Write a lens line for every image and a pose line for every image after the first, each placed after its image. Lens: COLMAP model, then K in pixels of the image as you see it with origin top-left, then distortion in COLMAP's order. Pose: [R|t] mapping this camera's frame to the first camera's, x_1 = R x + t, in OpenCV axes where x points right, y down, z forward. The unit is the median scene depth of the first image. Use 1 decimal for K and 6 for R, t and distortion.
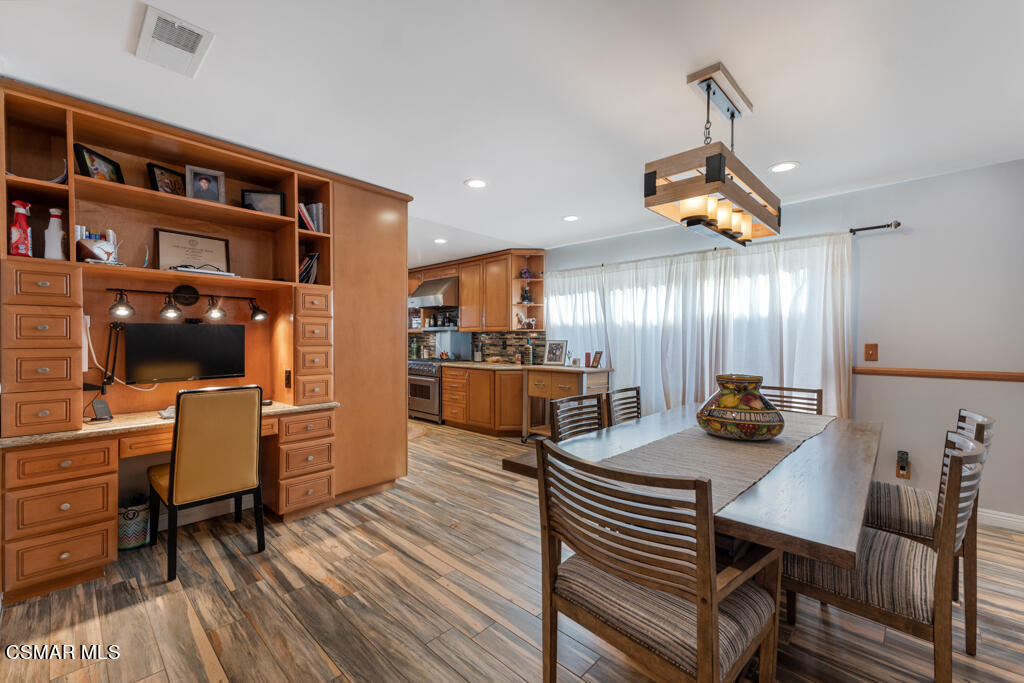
lens RADIAL K [[422.0, 0, 513.0], [0, 422.0, 341.4], [0, 0, 1]] dist [0.015313, 0.000167]
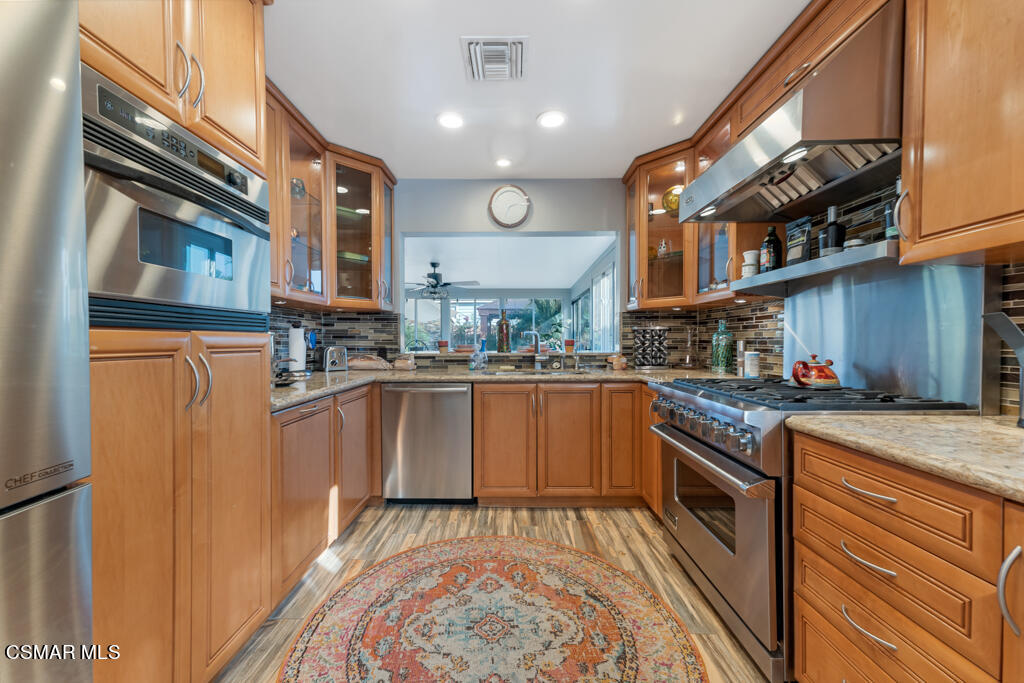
lens RADIAL K [[422.0, 0, 512.6], [0, 422.0, 348.3], [0, 0, 1]] dist [0.015313, 0.000167]
pose [[0.693489, 0.008917, -0.720412, -0.104406], [0.000710, 0.999914, 0.013059, 0.013922], [0.720467, -0.009568, 0.693423, 0.692893]]
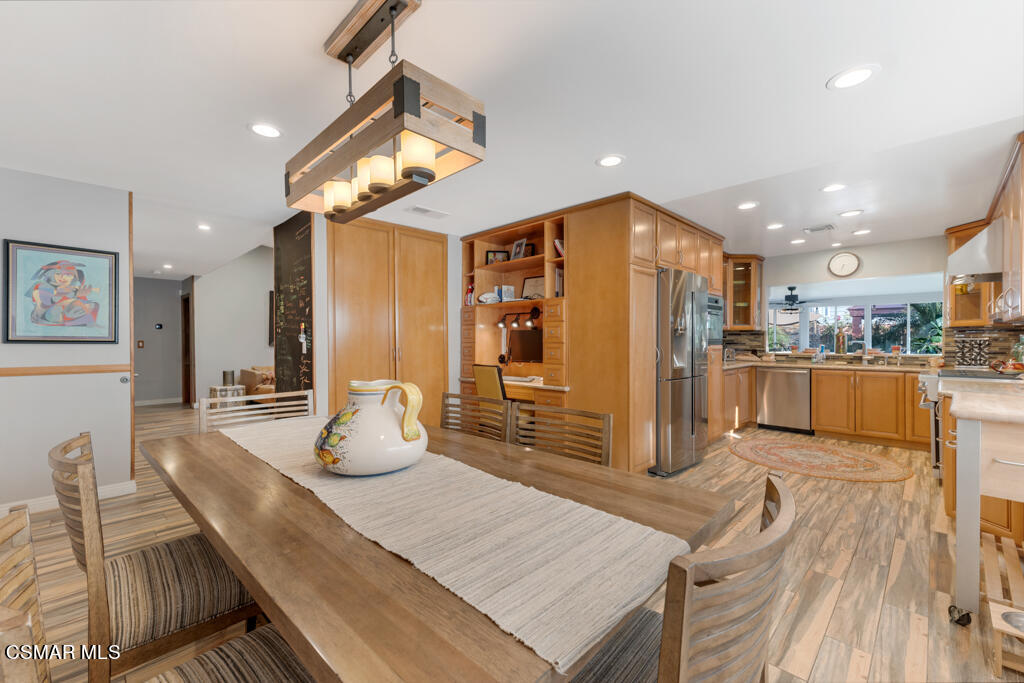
lens RADIAL K [[422.0, 0, 501.9], [0, 422.0, 344.6], [0, 0, 1]] dist [0.015313, 0.000167]
pose [[-0.025889, 0.008997, -0.999624, 0.393804], [-0.002601, 0.999956, 0.009067, 0.001625], [0.999661, 0.002835, -0.025864, 0.385896]]
